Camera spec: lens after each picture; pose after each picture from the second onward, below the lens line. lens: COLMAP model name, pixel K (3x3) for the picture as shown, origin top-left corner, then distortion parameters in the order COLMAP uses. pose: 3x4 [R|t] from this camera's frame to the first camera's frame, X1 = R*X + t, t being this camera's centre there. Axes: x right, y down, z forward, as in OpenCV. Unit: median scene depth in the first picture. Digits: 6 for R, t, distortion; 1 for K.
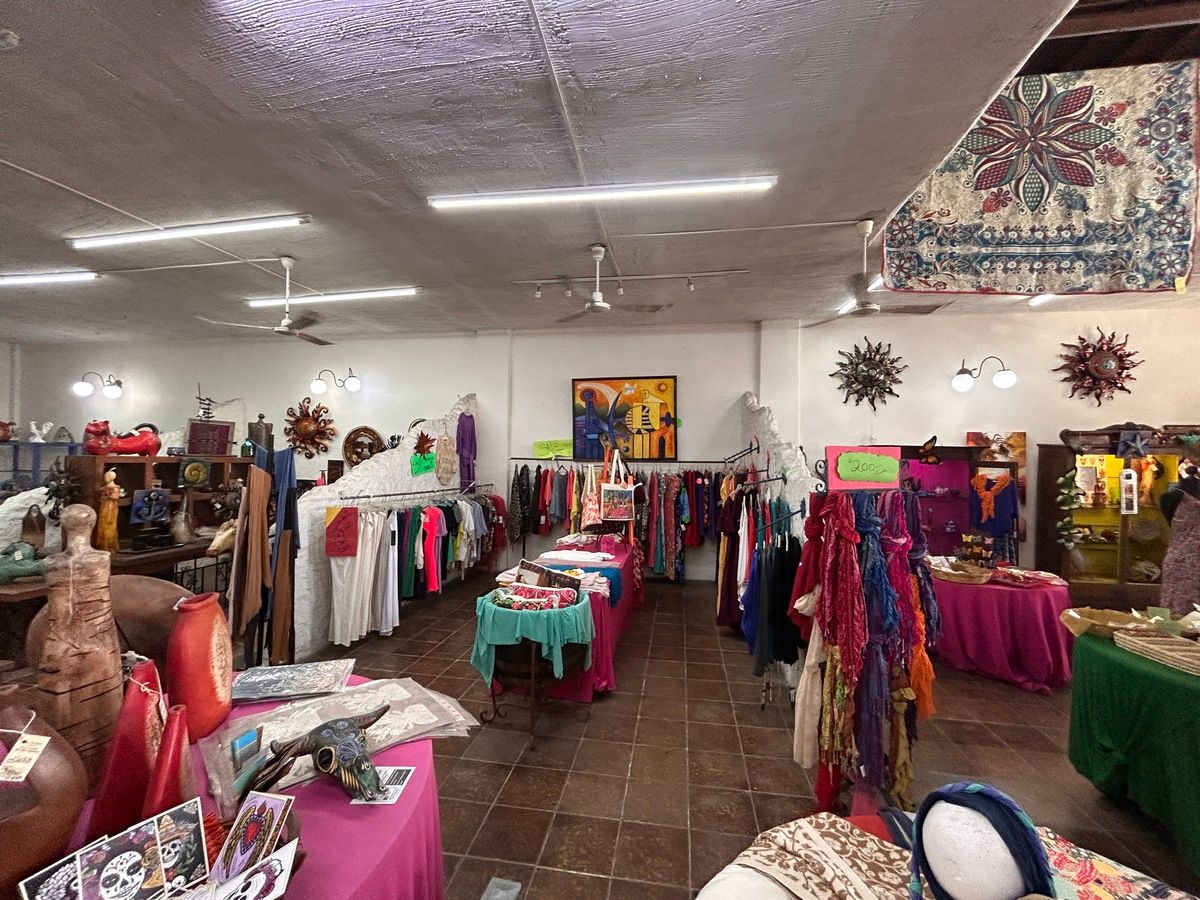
lens RADIAL K [[486.8, 0, 600.0], [0, 486.8, 450.0], [0, 0, 1]] dist [-0.000115, 0.000221]
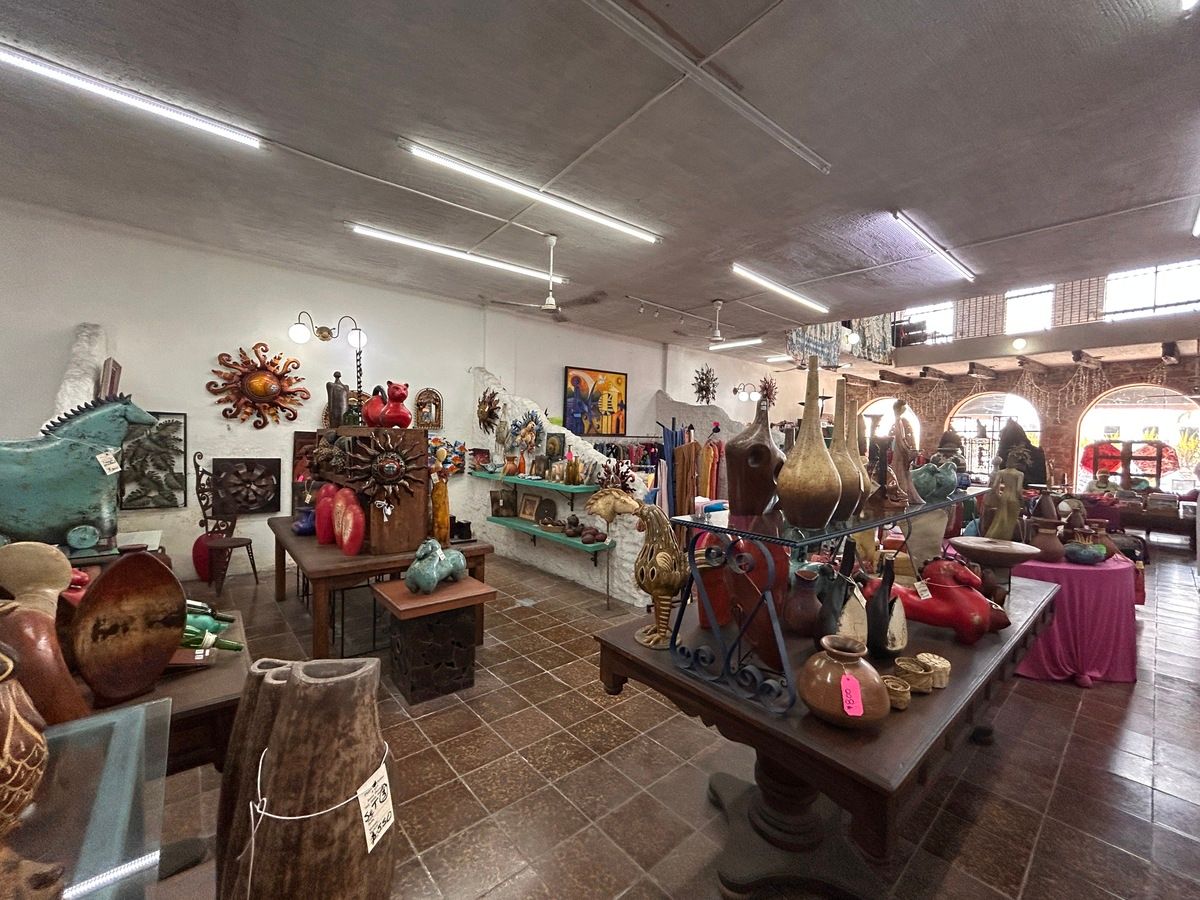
lens RADIAL K [[486.8, 0, 600.0], [0, 486.8, 450.0], [0, 0, 1]] dist [-0.000115, 0.000221]
pose [[0.646838, -0.015291, 0.762474, -1.504084], [-0.031681, 0.998397, 0.046899, -0.000605], [-0.761969, -0.054492, 0.645316, 0.266511]]
